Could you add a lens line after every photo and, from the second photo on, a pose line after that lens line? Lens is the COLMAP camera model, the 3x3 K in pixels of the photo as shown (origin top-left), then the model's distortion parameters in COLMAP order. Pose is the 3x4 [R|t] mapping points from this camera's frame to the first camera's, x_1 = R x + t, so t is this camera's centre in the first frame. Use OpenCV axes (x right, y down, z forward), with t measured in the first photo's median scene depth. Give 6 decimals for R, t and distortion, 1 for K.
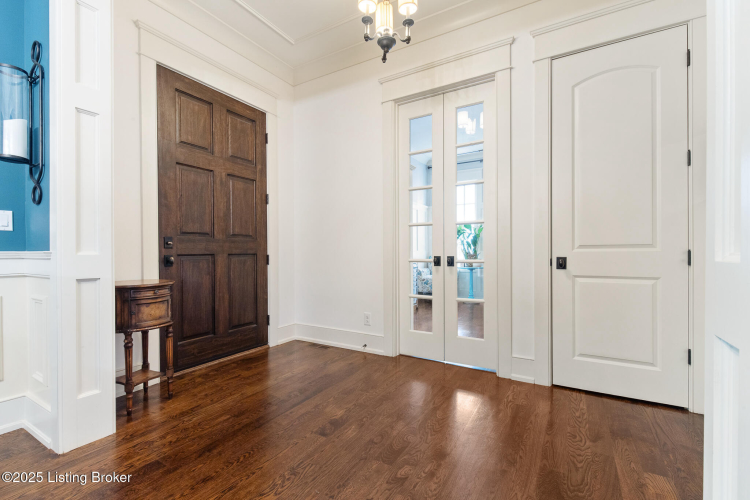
lens RADIAL K [[338.8, 0, 373.2], [0, 338.8, 256.4], [0, 0, 1]] dist [-0.001921, -0.007395]
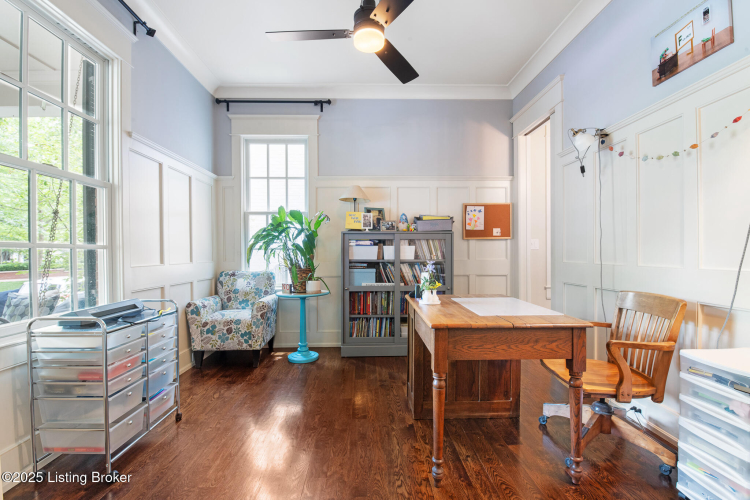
lens RADIAL K [[339.3, 0, 372.7], [0, 339.3, 251.4], [0, 0, 1]] dist [-0.003168, -0.001131]
pose [[0.842957, -0.002056, 0.537977, 0.090803], [0.006470, 0.999959, -0.006317, -0.028218], [-0.537942, 0.008805, 0.842936, 0.470108]]
